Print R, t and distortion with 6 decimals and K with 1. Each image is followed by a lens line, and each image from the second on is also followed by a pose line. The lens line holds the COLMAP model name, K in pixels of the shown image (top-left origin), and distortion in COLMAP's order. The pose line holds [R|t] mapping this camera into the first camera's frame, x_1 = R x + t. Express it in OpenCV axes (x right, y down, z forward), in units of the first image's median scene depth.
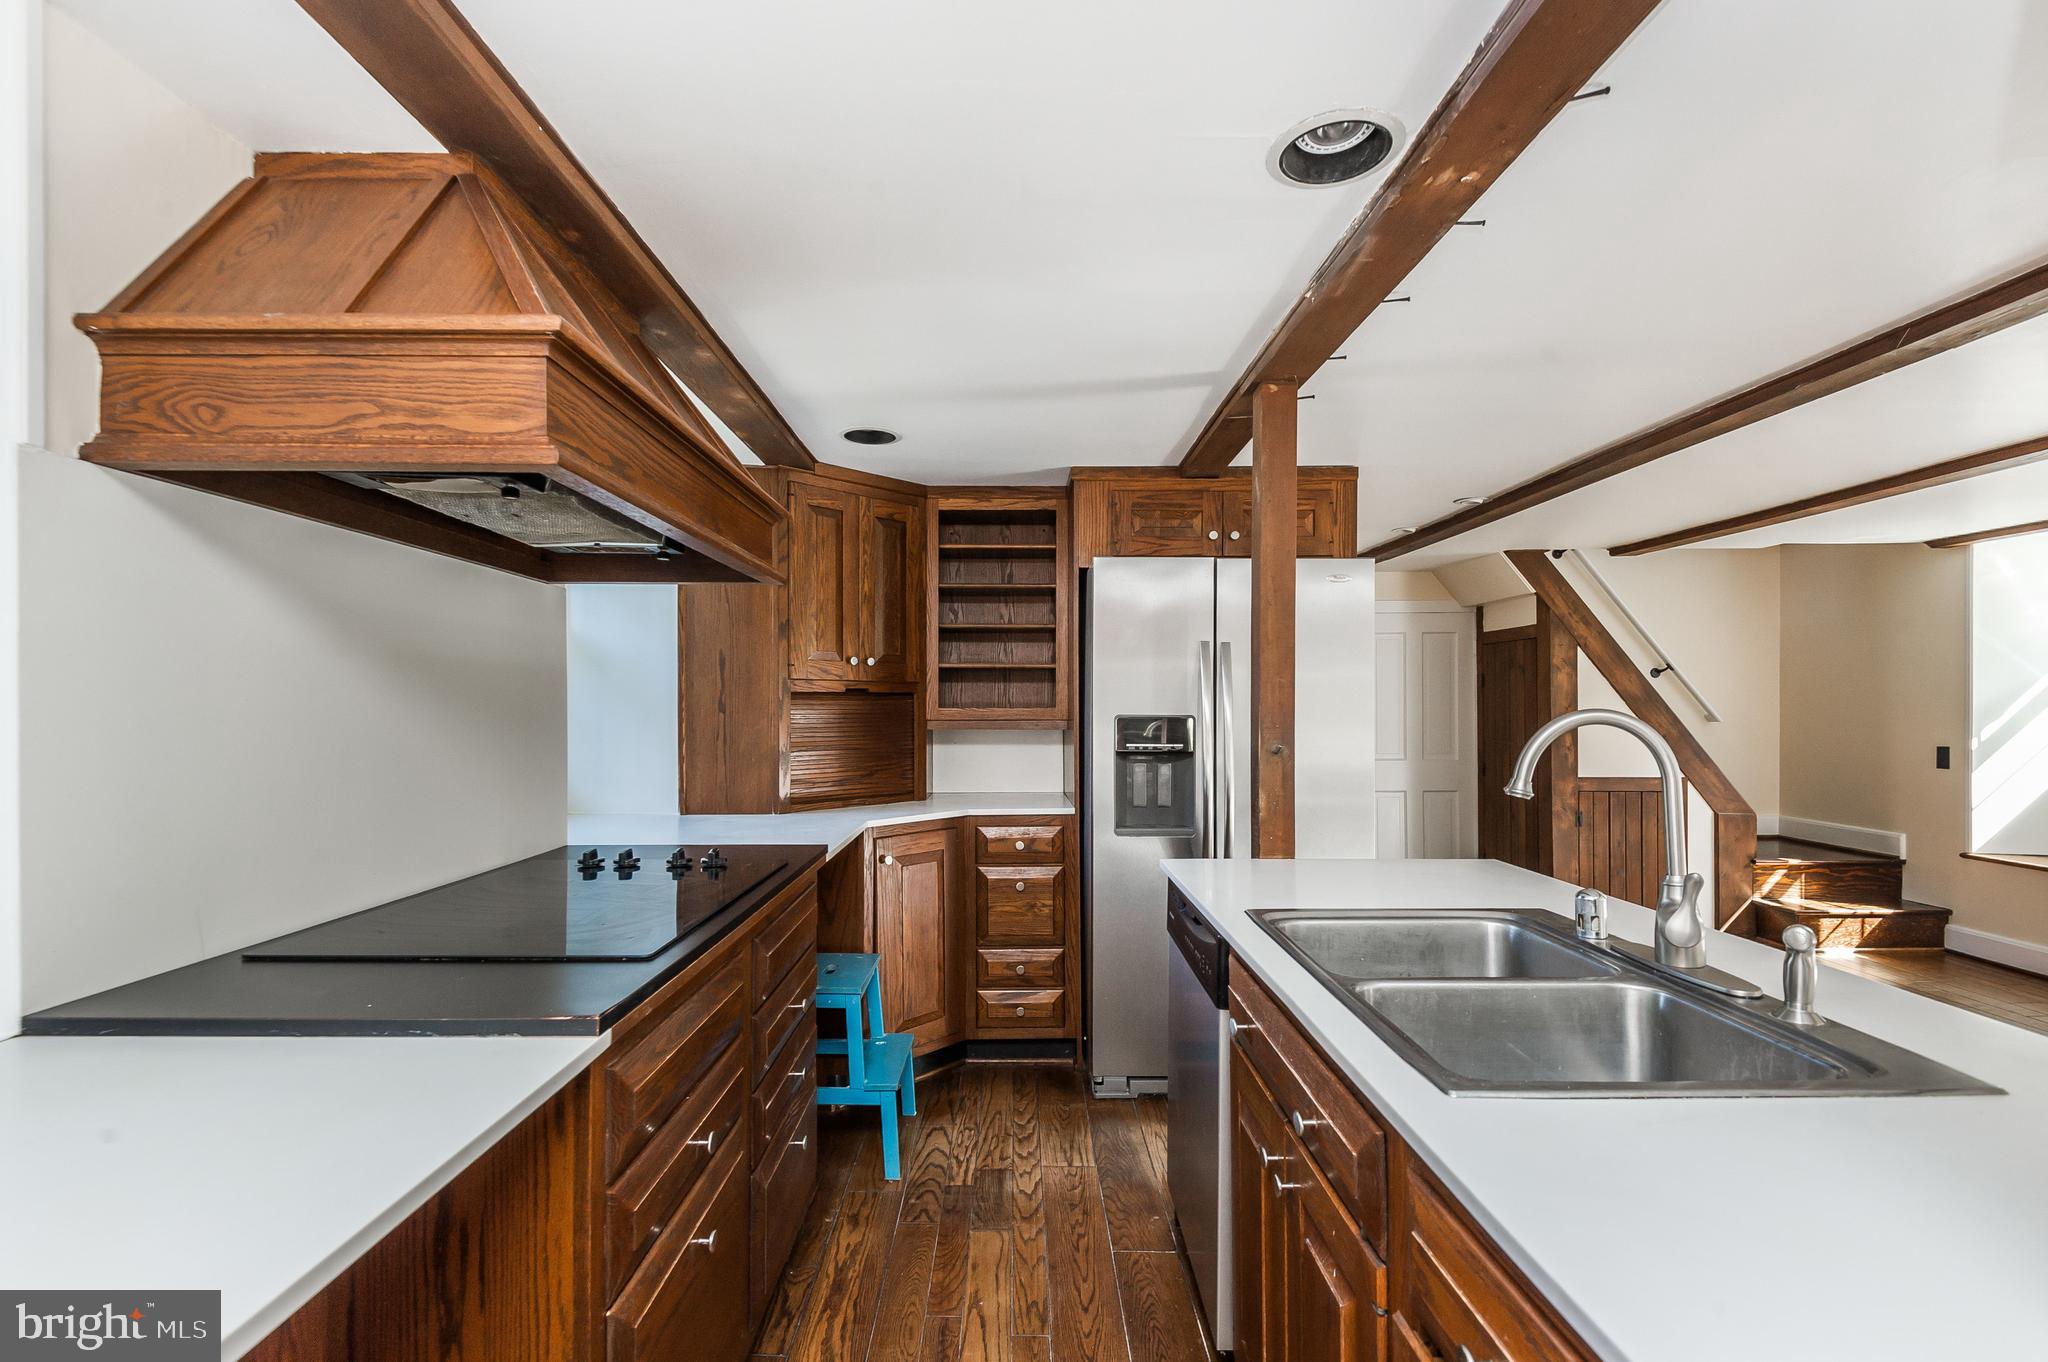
lens RADIAL K [[957.1, 0, 1020.7], [0, 957.1, 709.5], [0, 0, 1]] dist [0.000359, 0.000008]
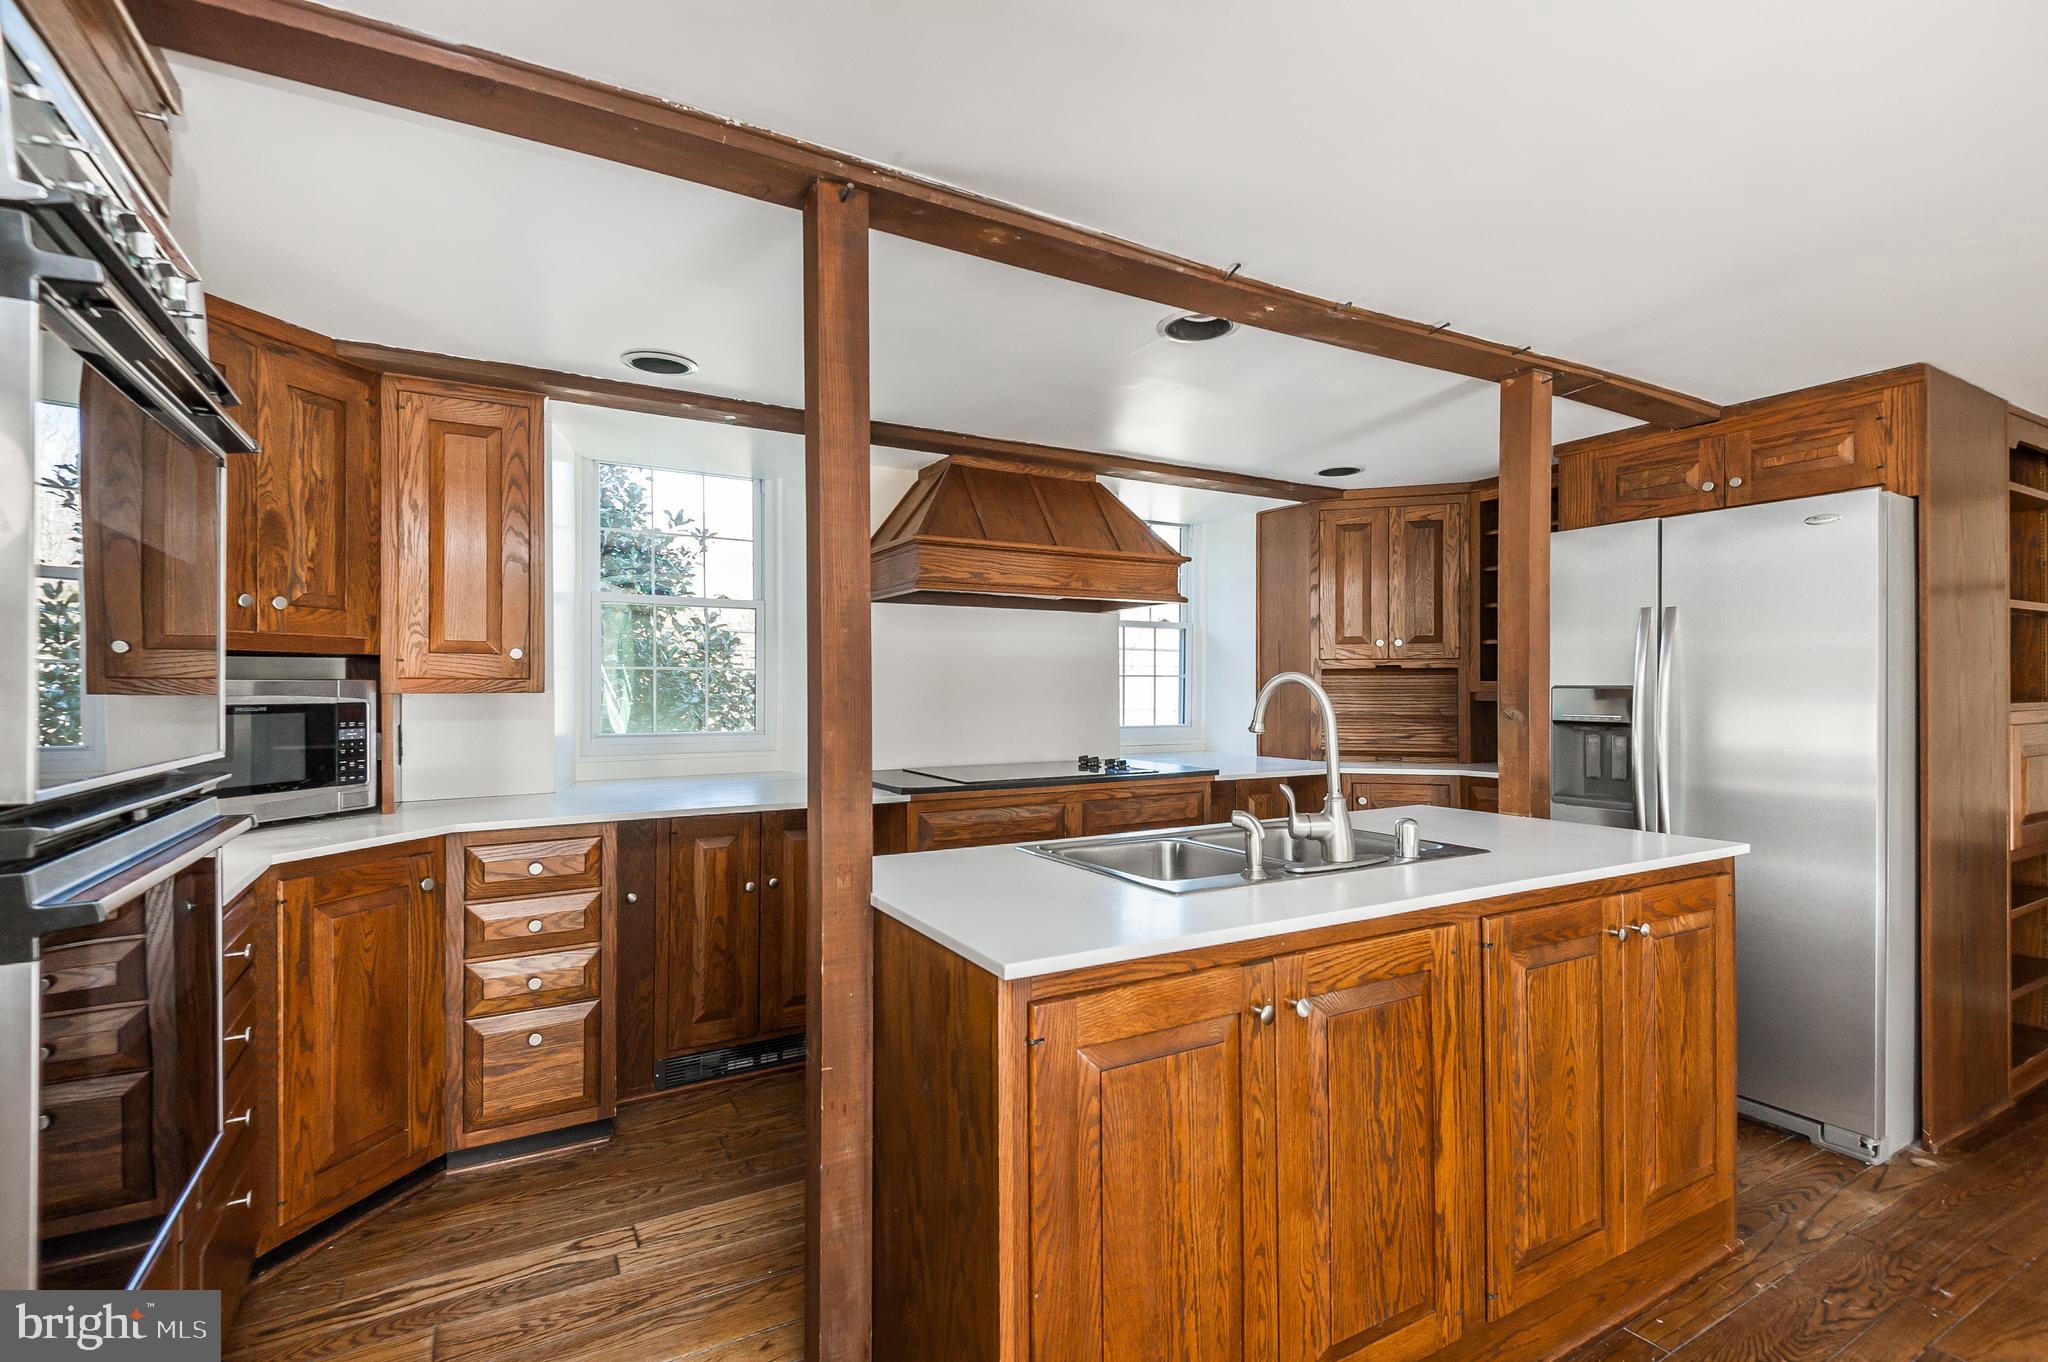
lens RADIAL K [[953.7, 0, 1024.0], [0, 953.7, 681.0], [0, 0, 1]] dist [-0.000477, -0.000093]
pose [[0.493135, -0.010618, -0.869888, 0.688234], [0.002003, 0.999937, -0.011069, 0.011218], [0.869950, 0.003716, 0.493125, -0.007485]]
